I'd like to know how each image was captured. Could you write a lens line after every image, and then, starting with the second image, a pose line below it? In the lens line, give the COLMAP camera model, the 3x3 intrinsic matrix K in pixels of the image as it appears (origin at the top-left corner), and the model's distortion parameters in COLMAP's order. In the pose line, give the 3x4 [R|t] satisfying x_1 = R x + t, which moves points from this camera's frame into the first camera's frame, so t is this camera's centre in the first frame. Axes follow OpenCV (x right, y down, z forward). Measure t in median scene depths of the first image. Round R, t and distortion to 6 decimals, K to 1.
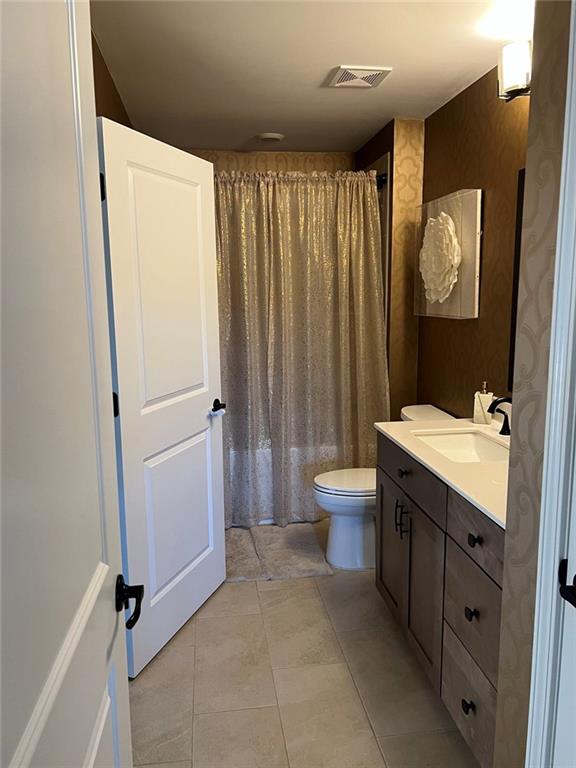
lens RADIAL K [[578.7, 0, 287.2], [0, 578.7, 381.5], [0, 0, 1]] dist [0.013107, -0.002074]
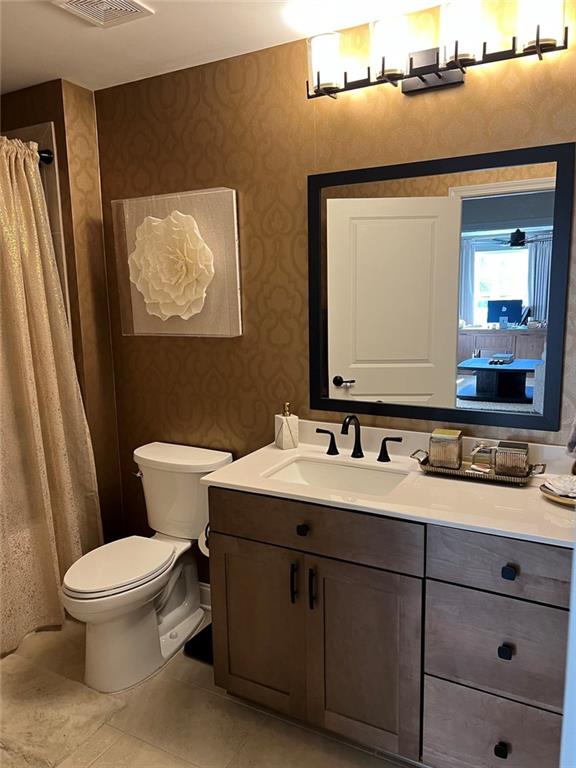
lens RADIAL K [[578.7, 0, 288.2], [0, 578.7, 384.7], [0, 0, 1]] dist [0.013107, -0.002074]
pose [[0.595346, -0.122566, 0.794066, -0.286380], [0.139823, 0.989021, 0.047827, -0.054151], [-0.791210, 0.082555, 0.605947, 0.337976]]
